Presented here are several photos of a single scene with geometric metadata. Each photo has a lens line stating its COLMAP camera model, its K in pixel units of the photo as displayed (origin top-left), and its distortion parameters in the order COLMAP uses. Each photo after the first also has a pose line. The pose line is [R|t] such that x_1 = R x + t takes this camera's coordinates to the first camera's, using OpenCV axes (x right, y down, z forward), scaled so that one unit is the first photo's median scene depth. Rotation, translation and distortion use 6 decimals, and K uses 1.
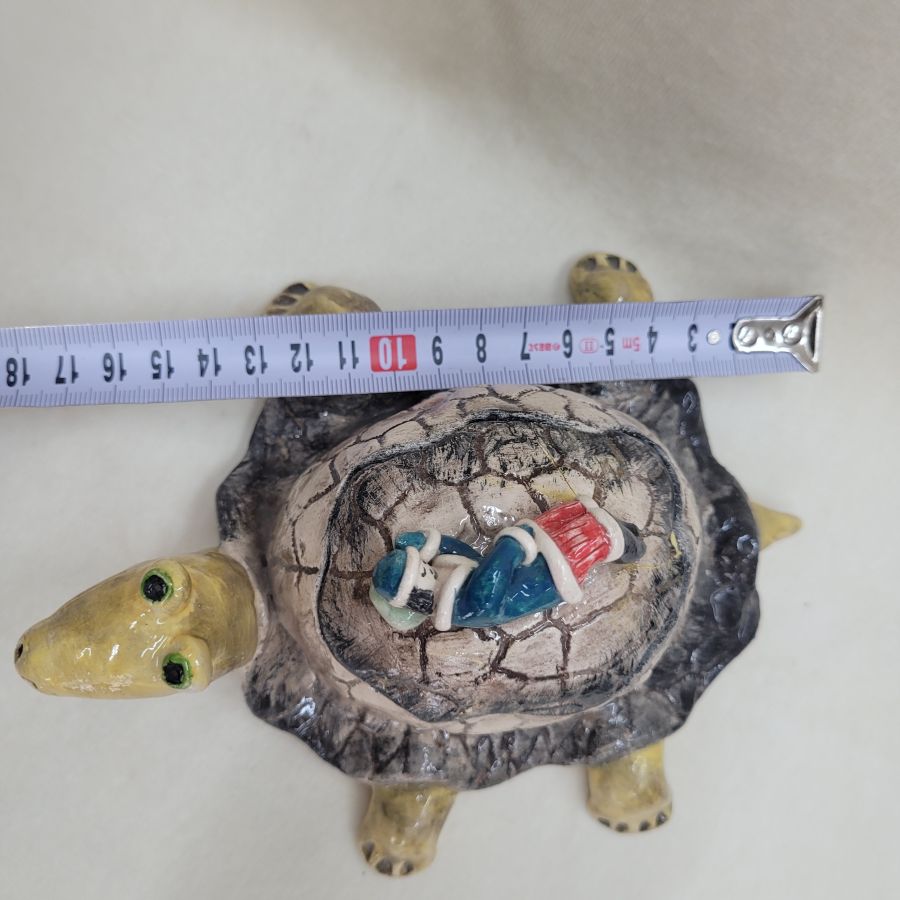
lens RADIAL K [[964.7, 0, 450.0], [0, 964.7, 450.0], [0, 0, 1]] dist [-0.037047, 0.001818]
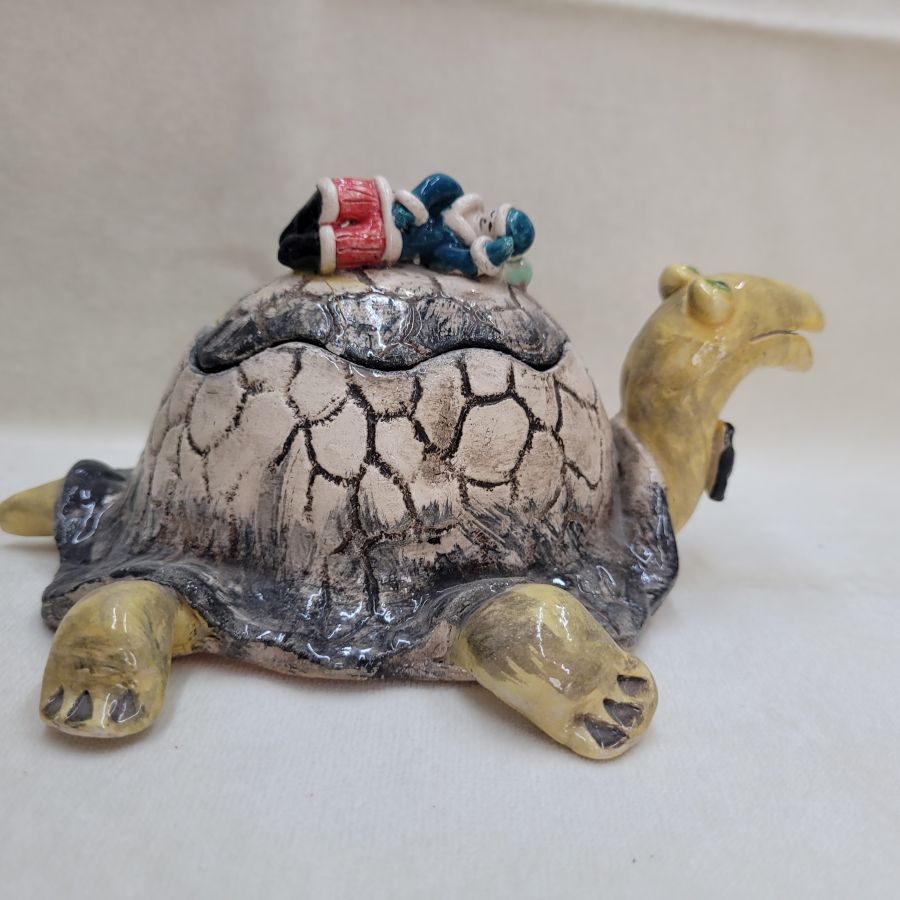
lens RADIAL K [[964.7, 0, 450.0], [0, 964.7, 450.0], [0, 0, 1]] dist [-0.037047, 0.001818]
pose [[-0.978226, -0.207107, 0.013413, -0.045110], [0.063267, -0.236026, 0.969685, -0.952248], [-0.197662, 0.949420, 0.243990, 0.888631]]
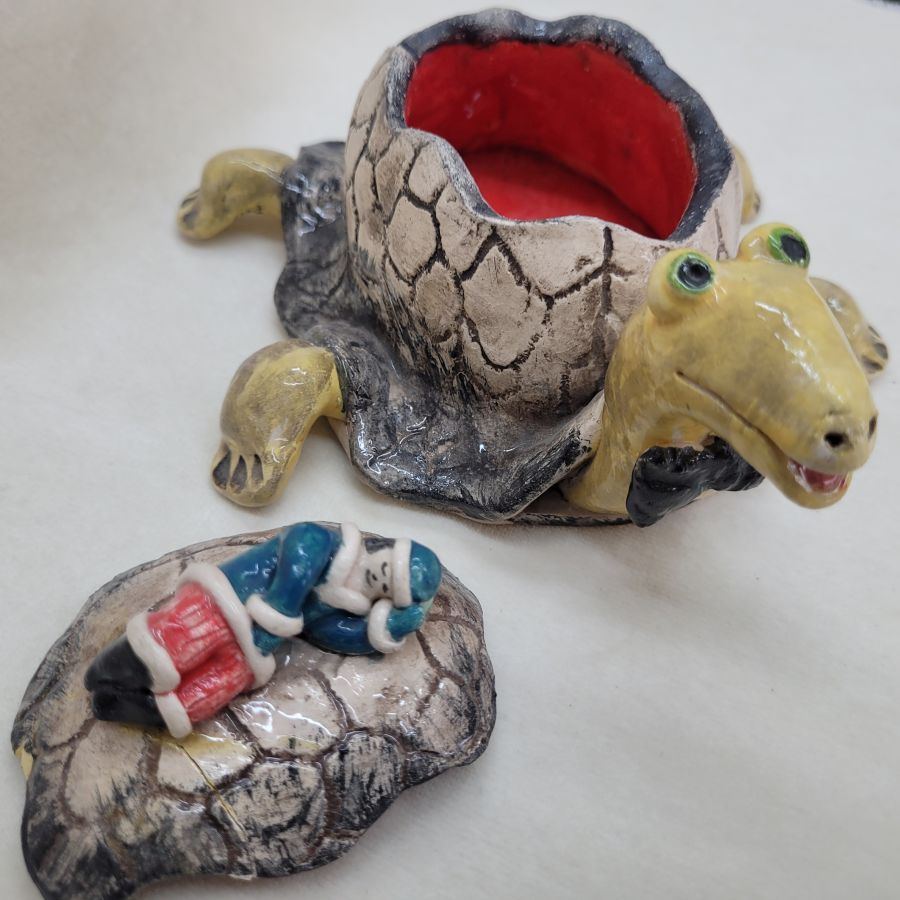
lens RADIAL K [[964.7, 0, 450.0], [0, 964.7, 450.0], [0, 0, 1]] dist [-0.037047, 0.001818]
pose [[-0.950641, 0.064969, -0.303416, 0.143821], [-0.273299, -0.638351, 0.719594, -0.366354], [-0.146935, 0.766998, 0.624599, 0.361878]]
